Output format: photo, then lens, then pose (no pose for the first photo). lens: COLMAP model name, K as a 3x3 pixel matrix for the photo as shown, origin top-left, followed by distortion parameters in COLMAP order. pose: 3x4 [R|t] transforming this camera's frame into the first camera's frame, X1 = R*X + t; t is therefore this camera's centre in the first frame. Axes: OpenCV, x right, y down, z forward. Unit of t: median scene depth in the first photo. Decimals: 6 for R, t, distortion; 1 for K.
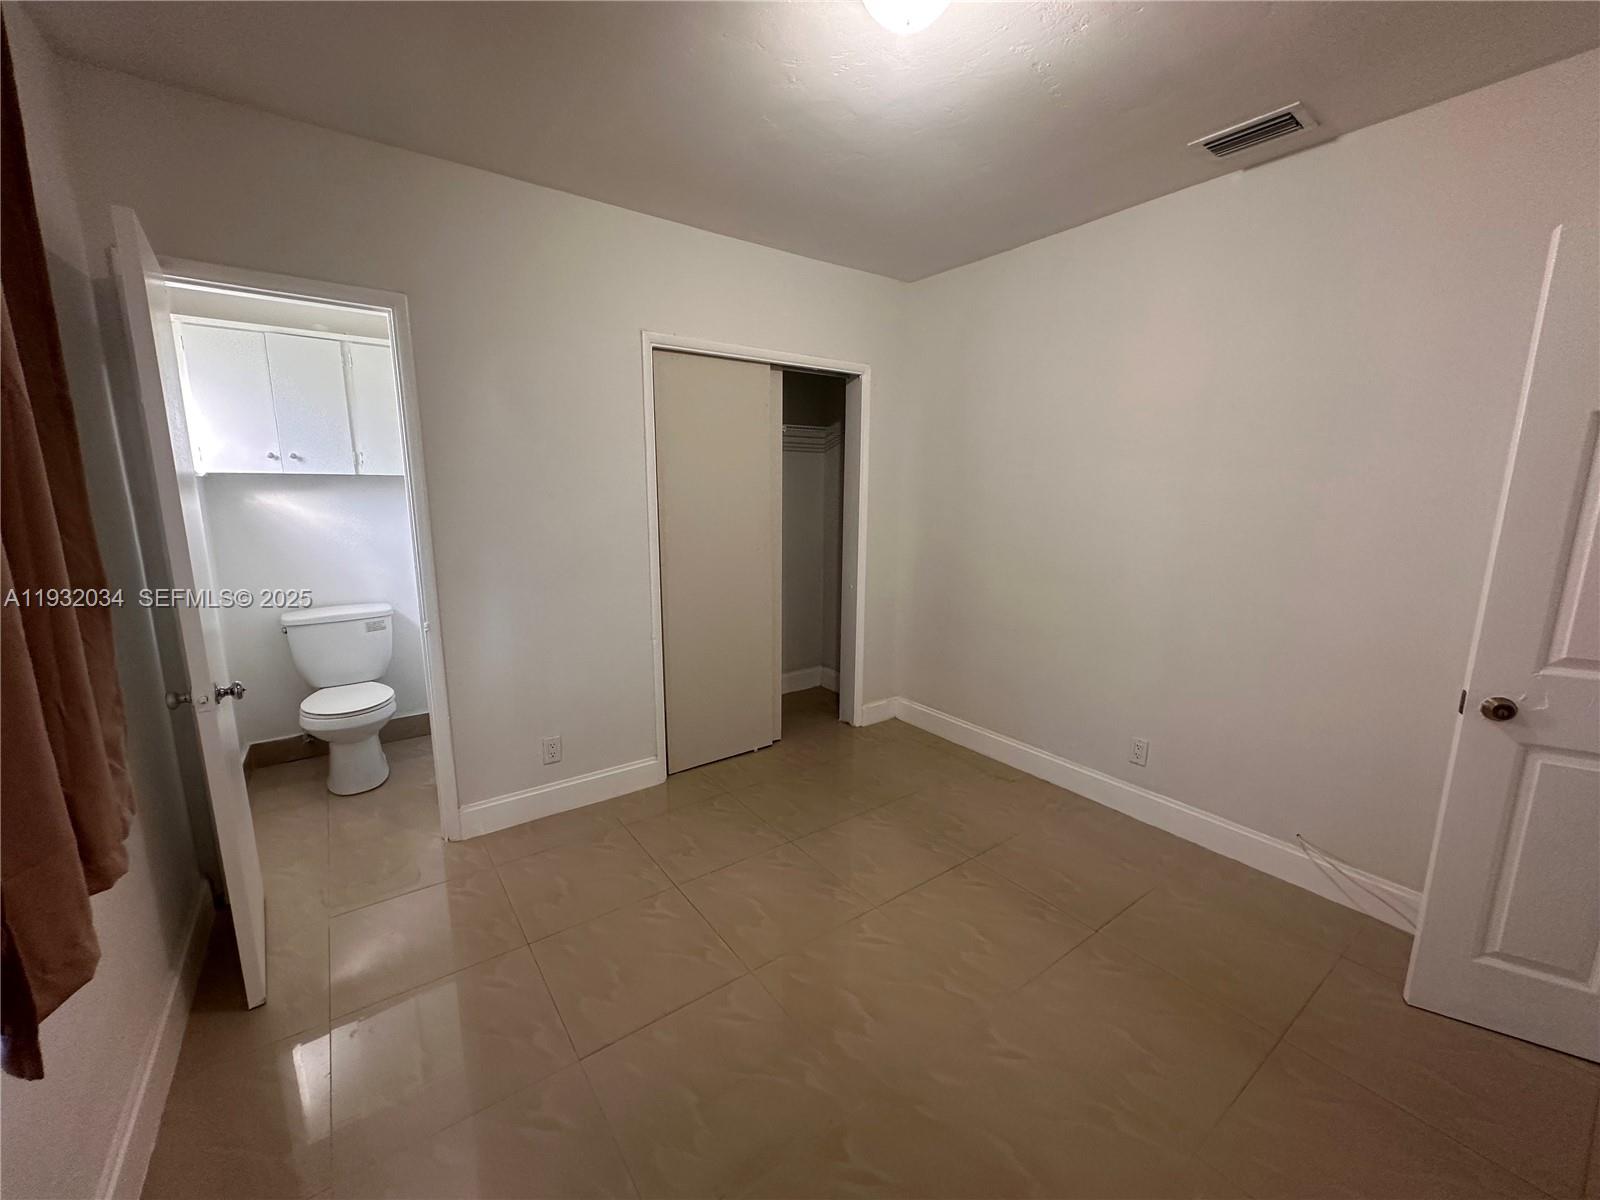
lens RADIAL K [[638.1, 0, 803.7], [0, 638.1, 602.5], [0, 0, 1]] dist [0.001257, 0.000038]
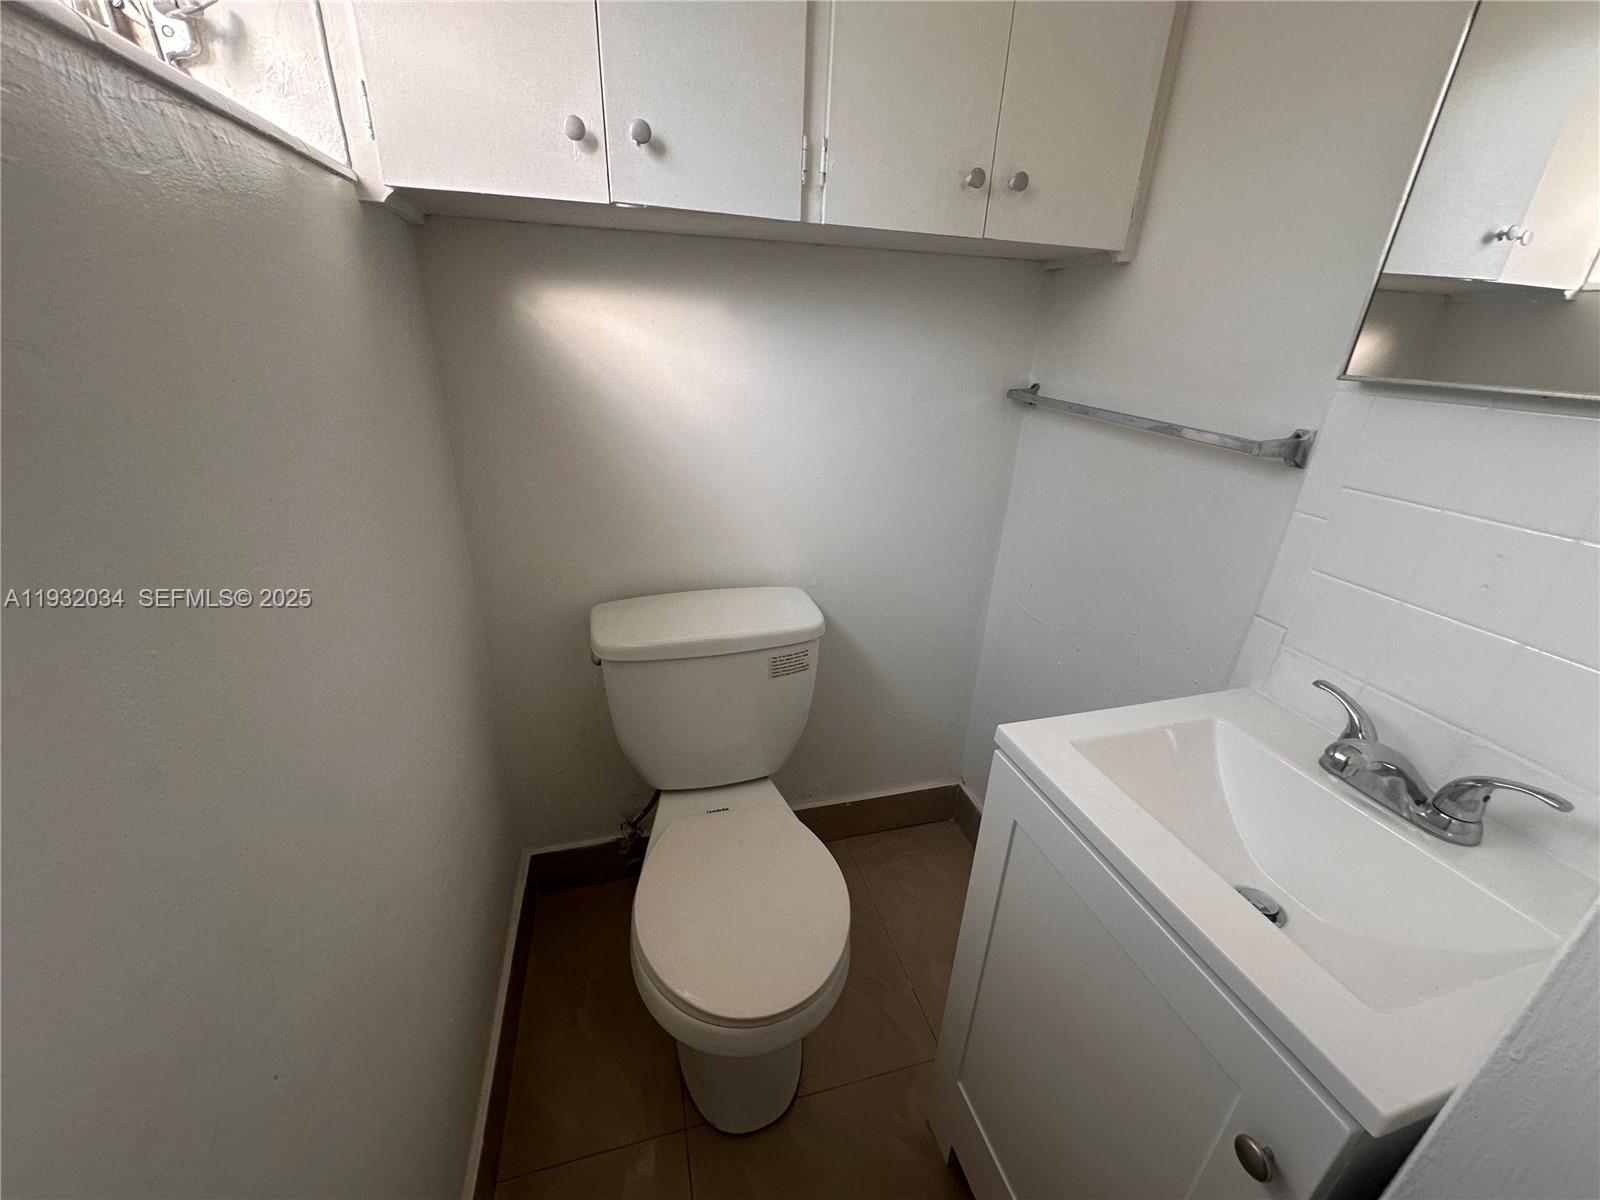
lens RADIAL K [[638.1, 0, 800.8], [0, 638.1, 600.4], [0, 0, 1]] dist [0.001257, 0.000038]
pose [[0.931351, 0.173446, -0.320160, -0.572015], [-0.098137, 0.966294, 0.238003, -0.098111], [0.350649, -0.190244, 0.916980, 0.684831]]
